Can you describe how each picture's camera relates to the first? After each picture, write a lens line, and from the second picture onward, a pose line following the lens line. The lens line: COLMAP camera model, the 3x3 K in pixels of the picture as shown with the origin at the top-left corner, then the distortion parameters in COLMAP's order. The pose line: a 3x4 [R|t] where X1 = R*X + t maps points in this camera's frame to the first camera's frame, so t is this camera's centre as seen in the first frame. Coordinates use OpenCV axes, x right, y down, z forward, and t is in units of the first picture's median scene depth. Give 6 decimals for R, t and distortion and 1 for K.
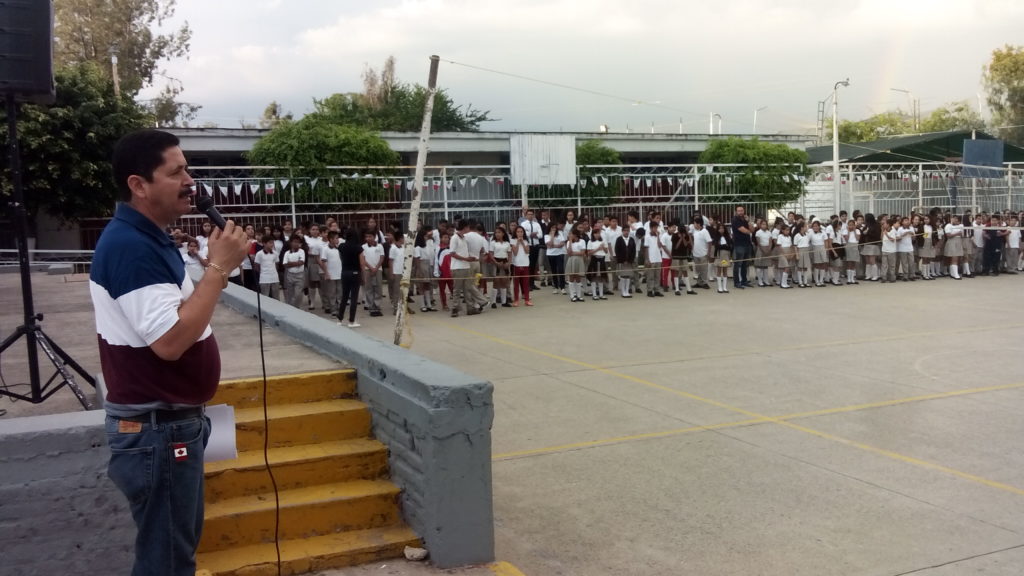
lens RADIAL K [[987.4, 0, 529.4], [0, 987.4, 306.0], [0, 0, 1]] dist [-0.001060, 0.000000]
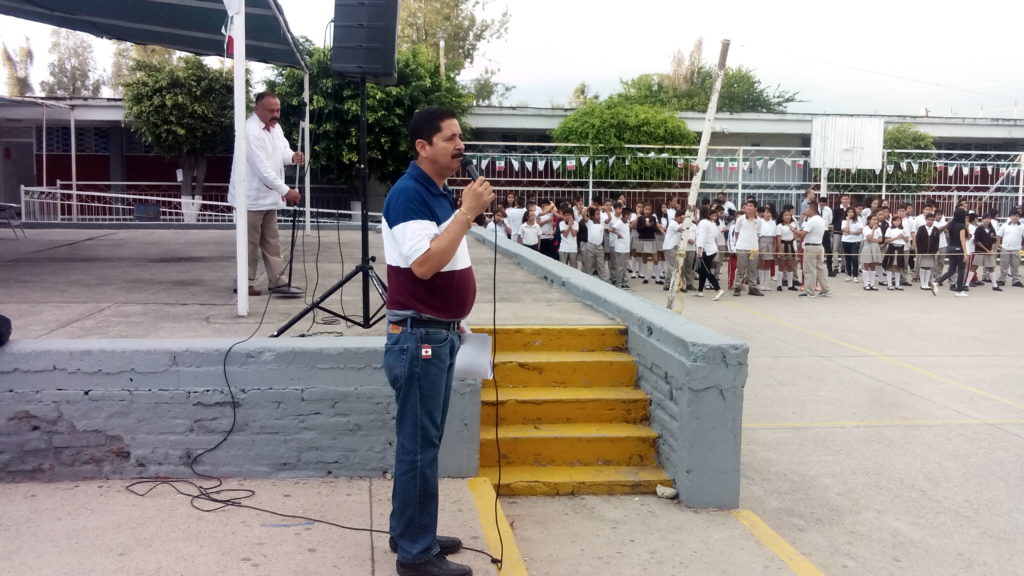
lens RADIAL K [[987.4, 0, 509.7], [0, 987.4, 288.2], [0, 0, 1]] dist [-0.001060, 0.000000]
pose [[0.949091, 0.067558, -0.307671, 0.014034], [-0.067057, 0.997674, 0.012213, 0.006632], [0.307781, 0.009040, 0.951414, -0.035757]]
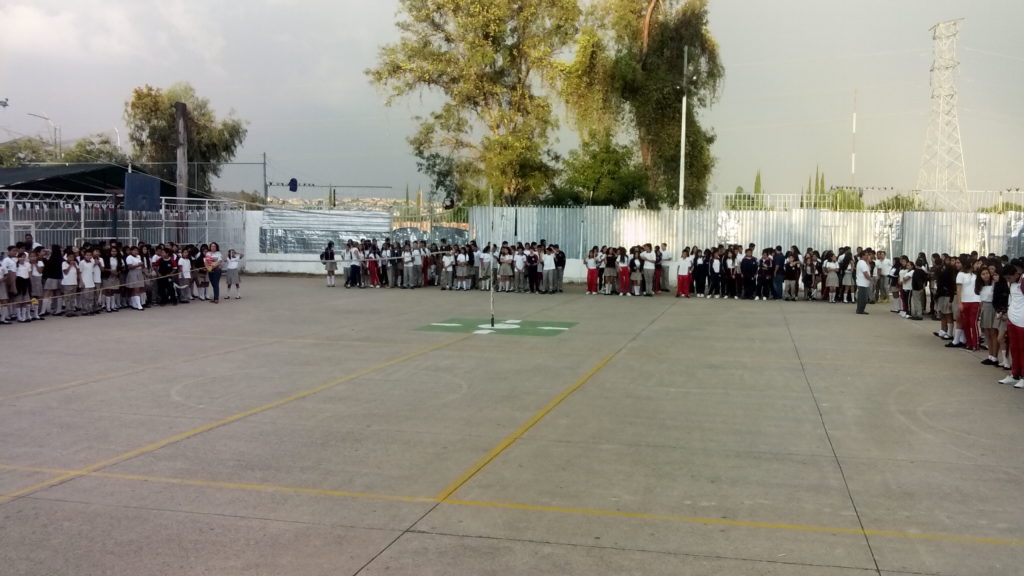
lens RADIAL K [[987.4, 0, 518.5], [0, 987.4, 285.6], [0, 0, 1]] dist [-0.001060, 0.000000]
pose [[0.621053, -0.024071, 0.783399, -0.106622], [0.065686, 0.997610, -0.021421, -0.004719], [-0.781011, 0.064762, 0.621150, 0.063271]]
